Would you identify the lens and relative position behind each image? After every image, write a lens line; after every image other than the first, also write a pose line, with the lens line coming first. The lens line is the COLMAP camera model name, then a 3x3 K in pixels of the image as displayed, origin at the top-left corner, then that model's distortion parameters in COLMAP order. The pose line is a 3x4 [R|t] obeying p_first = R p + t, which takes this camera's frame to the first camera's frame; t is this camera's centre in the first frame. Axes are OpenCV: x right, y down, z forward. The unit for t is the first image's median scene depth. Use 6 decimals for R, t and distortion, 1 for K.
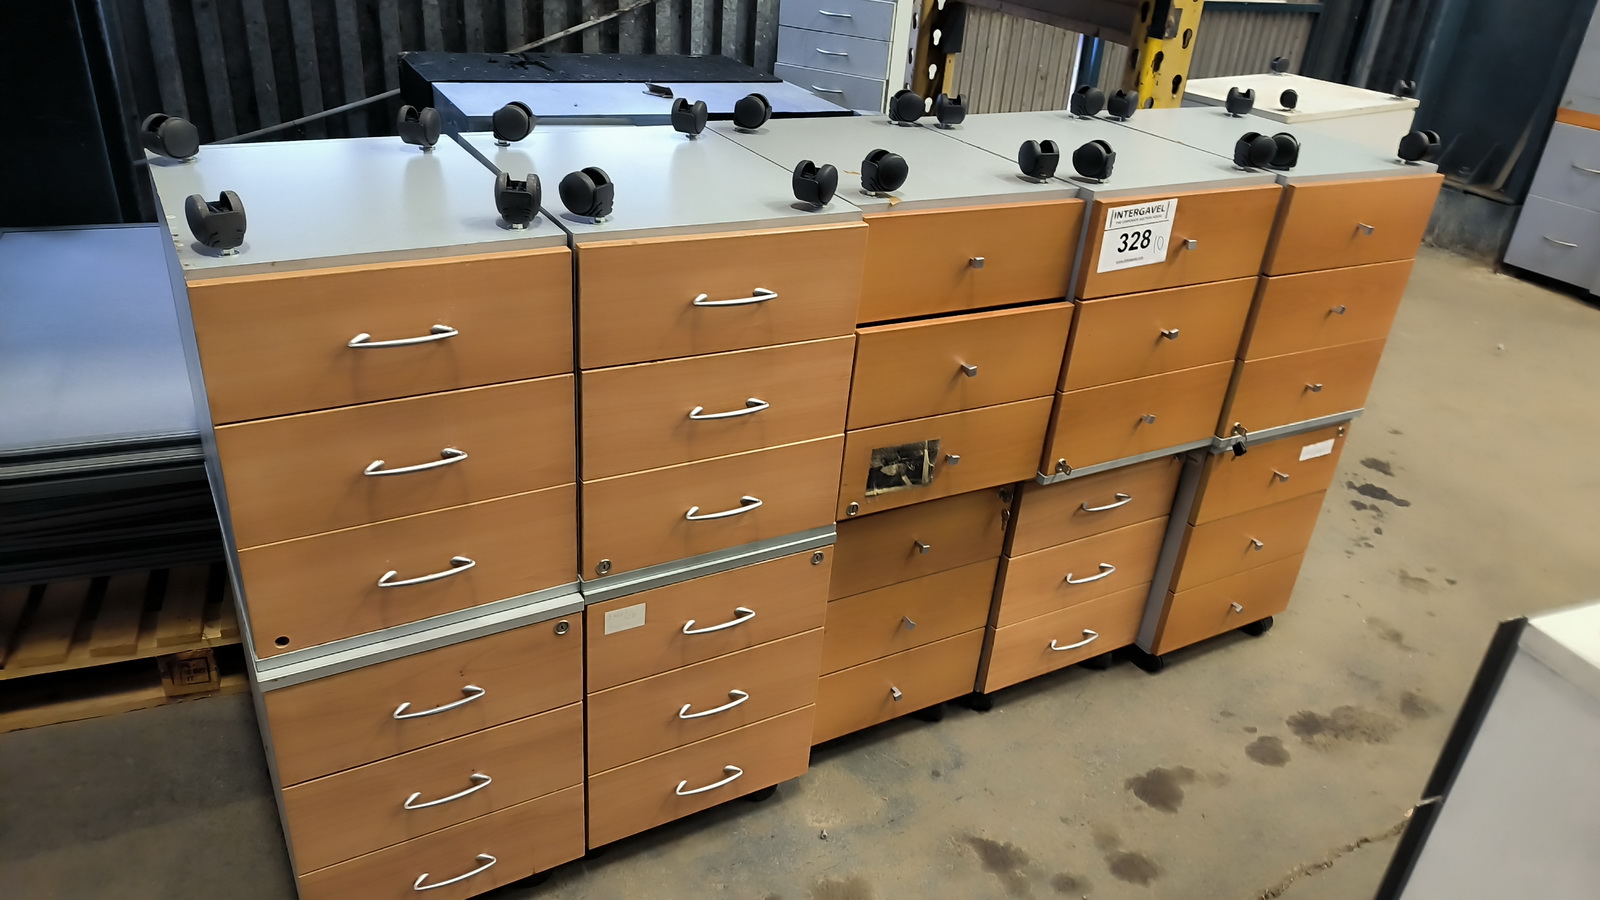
lens RADIAL K [[1114.3, 0, 790.2], [0, 1114.3, 455.8], [0, 0, 1]] dist [0.007316, 0.001591]
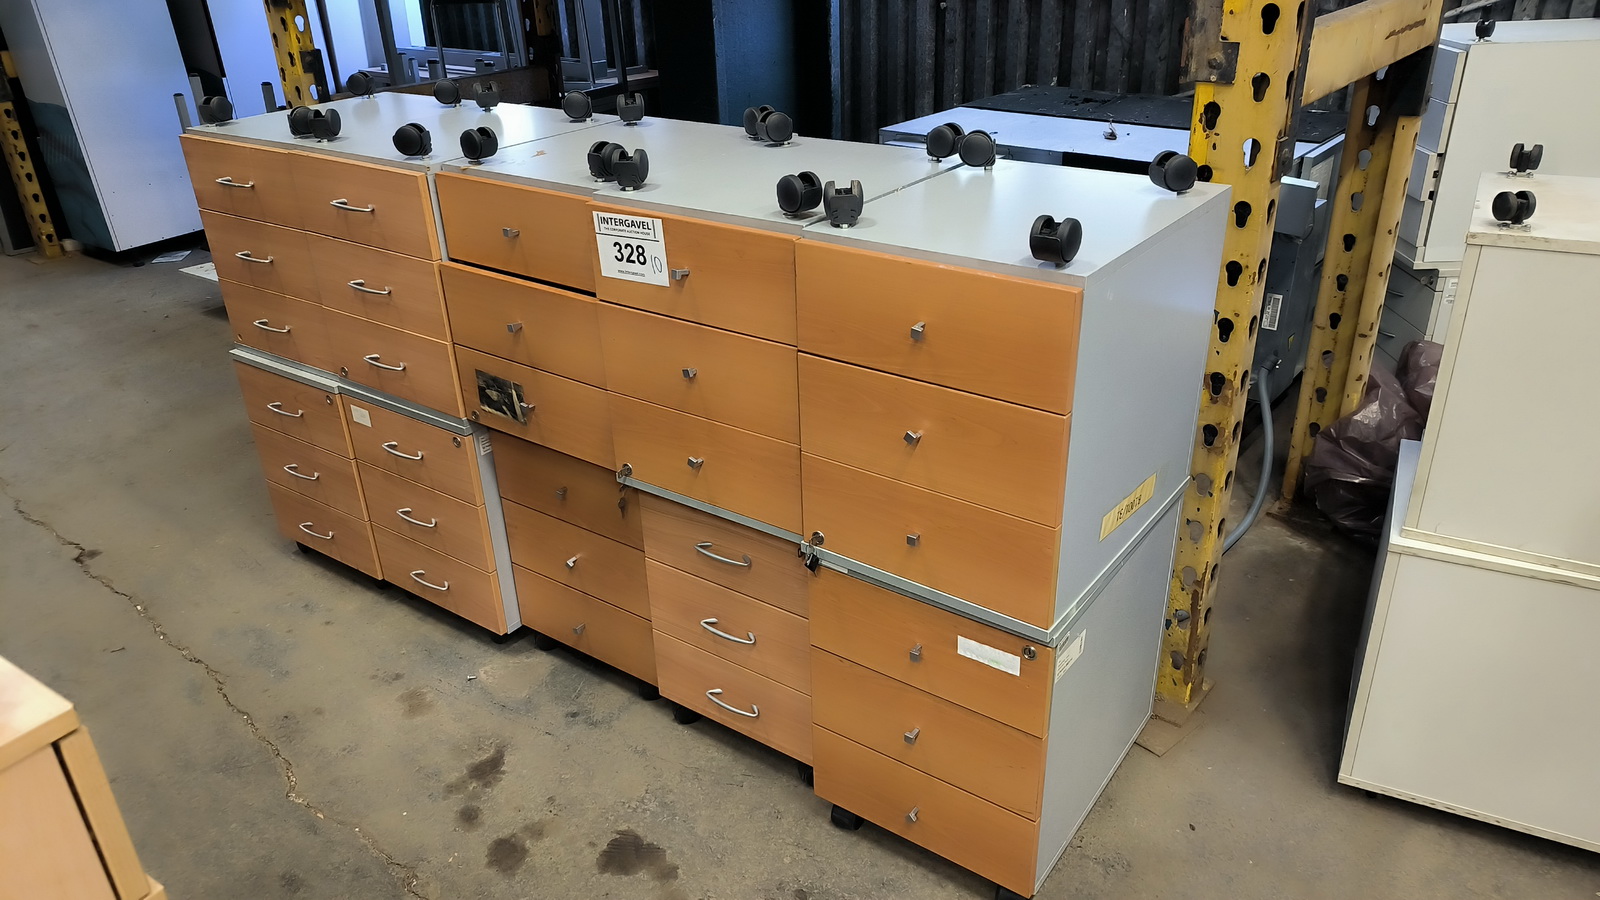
lens RADIAL K [[1116.9, 0, 800.0], [0, 1116.9, 450.0], [0, 0, 1]] dist [0.001898, 0.003695]
pose [[0.422385, 0.322378, -0.847150, 1.154840], [-0.370634, 0.914337, 0.163150, -0.229487], [0.827177, 0.245071, 0.505687, 0.613678]]
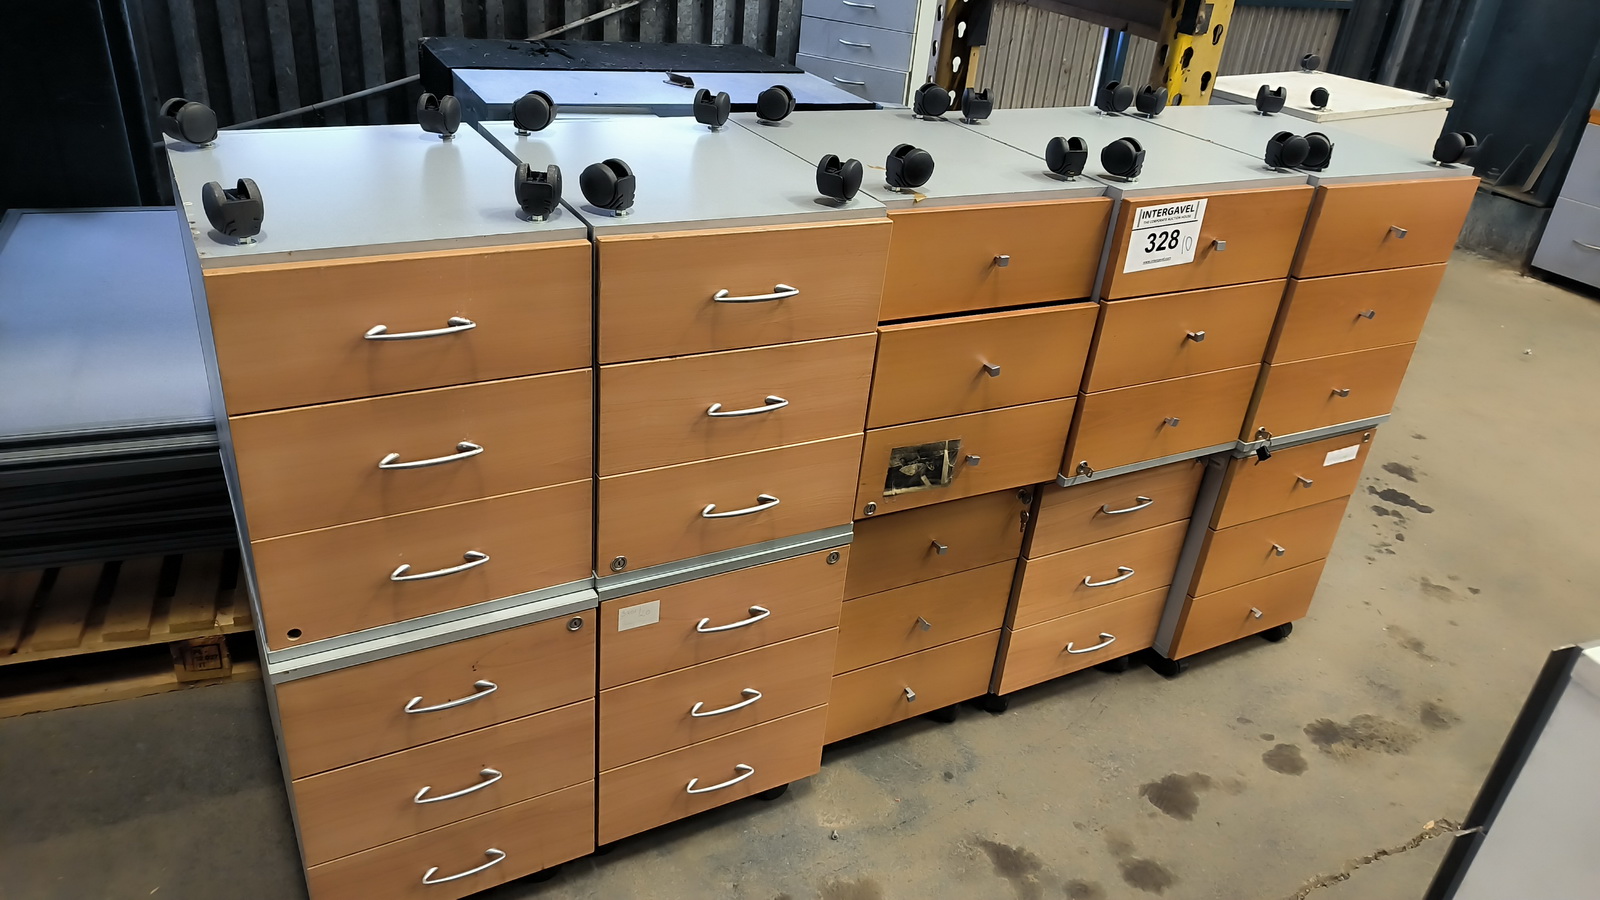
lens RADIAL K [[1114.3, 0, 790.2], [0, 1114.3, 455.8], [0, 0, 1]] dist [0.007316, 0.001591]
pose [[0.999781, 0.017693, -0.011166, -0.004428], [-0.017596, 0.999807, 0.008707, -0.005739], [0.011318, -0.008509, 0.999900, 0.010579]]
